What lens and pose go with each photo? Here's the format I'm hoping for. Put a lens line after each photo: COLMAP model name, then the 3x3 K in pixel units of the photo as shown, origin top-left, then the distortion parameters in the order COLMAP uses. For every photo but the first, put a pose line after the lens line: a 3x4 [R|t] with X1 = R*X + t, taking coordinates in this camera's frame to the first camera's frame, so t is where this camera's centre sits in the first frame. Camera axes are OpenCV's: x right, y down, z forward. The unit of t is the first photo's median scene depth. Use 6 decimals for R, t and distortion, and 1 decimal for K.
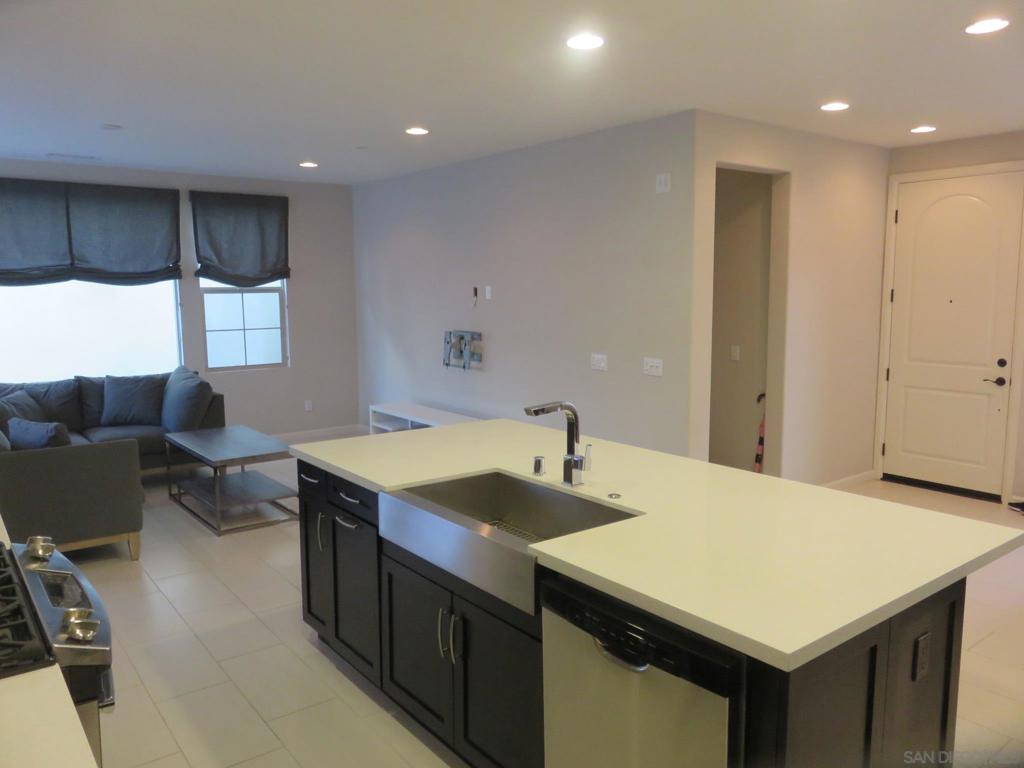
lens RADIAL K [[770.7, 0, 512.0], [0, 770.7, 384.0], [0, 0, 1]] dist [-0.008921, -0.005364]
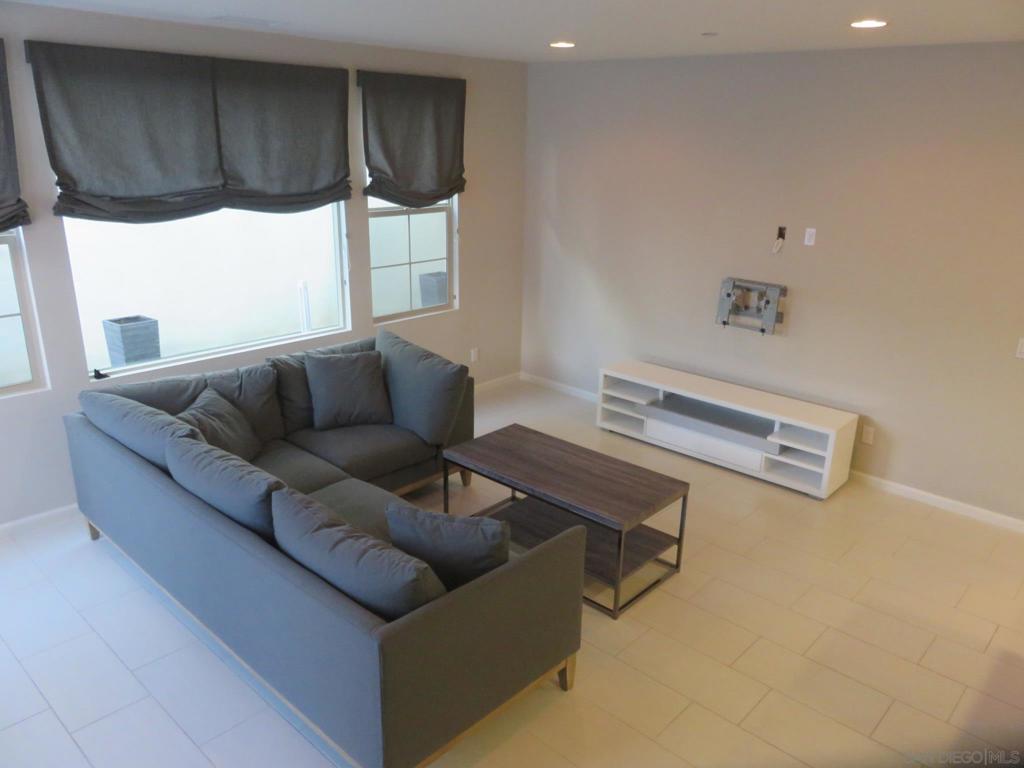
lens RADIAL K [[770.7, 0, 512.0], [0, 770.7, 384.0], [0, 0, 1]] dist [-0.008921, -0.005364]
pose [[0.987131, -0.023779, 0.158138, -0.402052], [-0.006140, 0.982518, 0.186067, -0.103470], [-0.159798, -0.184643, 0.969727, 0.249043]]
